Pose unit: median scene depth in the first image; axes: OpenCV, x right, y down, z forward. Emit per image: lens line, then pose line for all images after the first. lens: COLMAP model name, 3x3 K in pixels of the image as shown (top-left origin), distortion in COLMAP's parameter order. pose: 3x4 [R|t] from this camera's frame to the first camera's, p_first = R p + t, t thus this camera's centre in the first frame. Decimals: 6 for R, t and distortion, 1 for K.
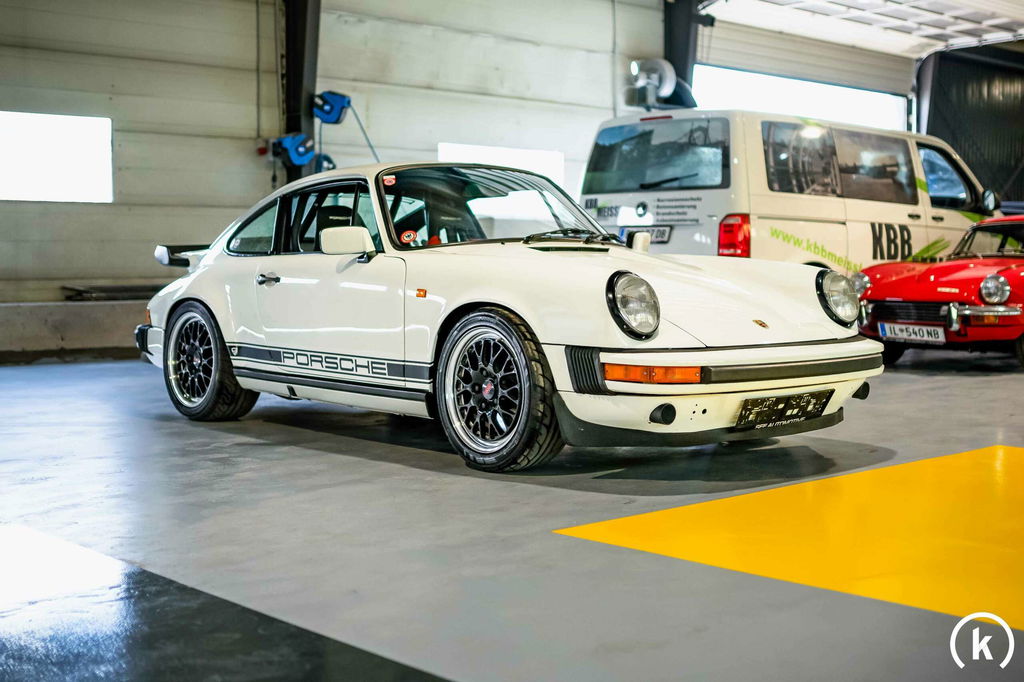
lens RADIAL K [[1342.4, 0, 545.4], [0, 1342.4, 343.7], [0, 0, 1]] dist [-0.028886, 0.000000]
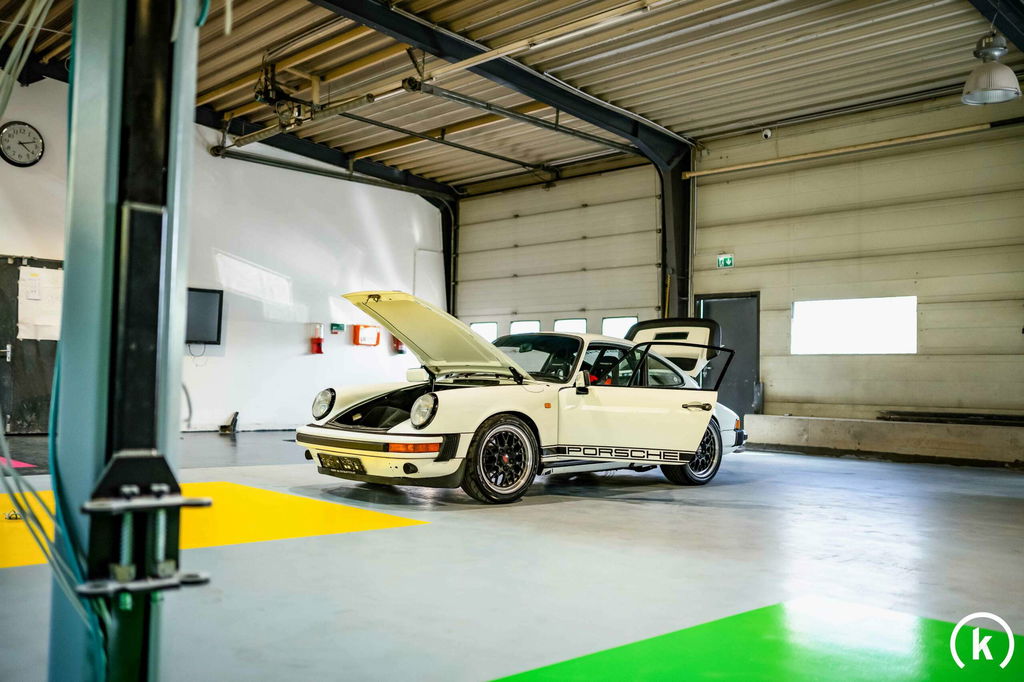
lens RADIAL K [[975.2, 0, 508.4], [0, 975.2, 344.6], [0, 0, 1]] dist [-0.029263, 0.000000]
pose [[0.009280, -0.033895, -0.999382, 1.095464], [-0.086307, 0.995669, -0.034571, -0.064020], [0.996225, 0.086575, 0.006314, 0.858092]]
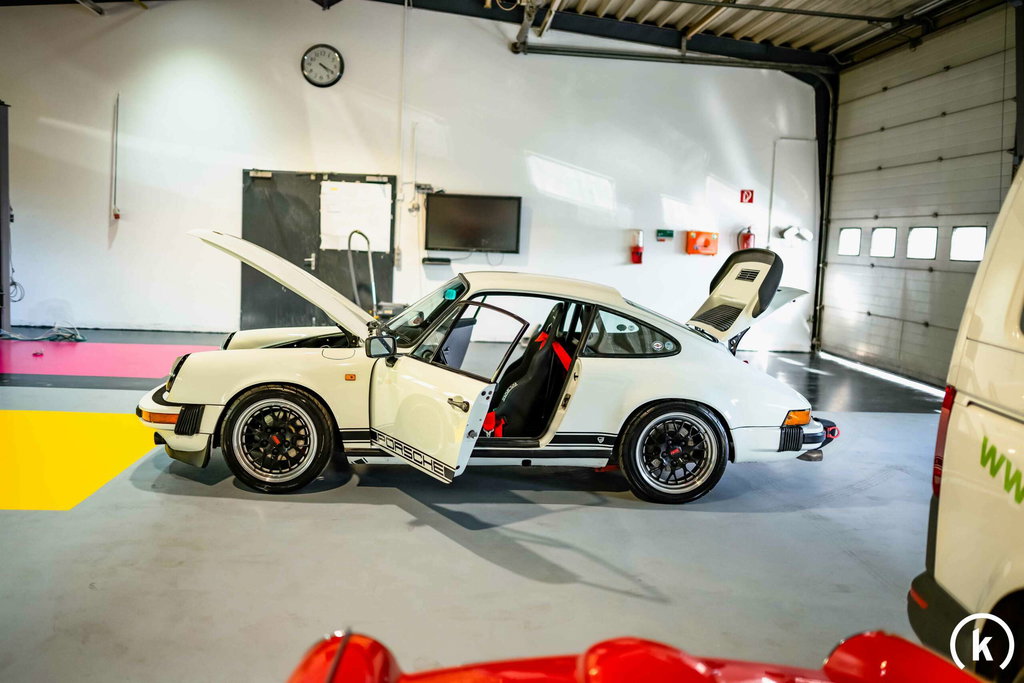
lens RADIAL K [[975.2, 0, 505.8], [0, 975.2, 347.2], [0, 0, 1]] dist [-0.029263, 0.000000]
pose [[-0.630364, 0.063019, -0.773737, 0.616935], [-0.090301, 0.983981, 0.153711, -0.194380], [0.771030, 0.166763, -0.614576, 1.478854]]
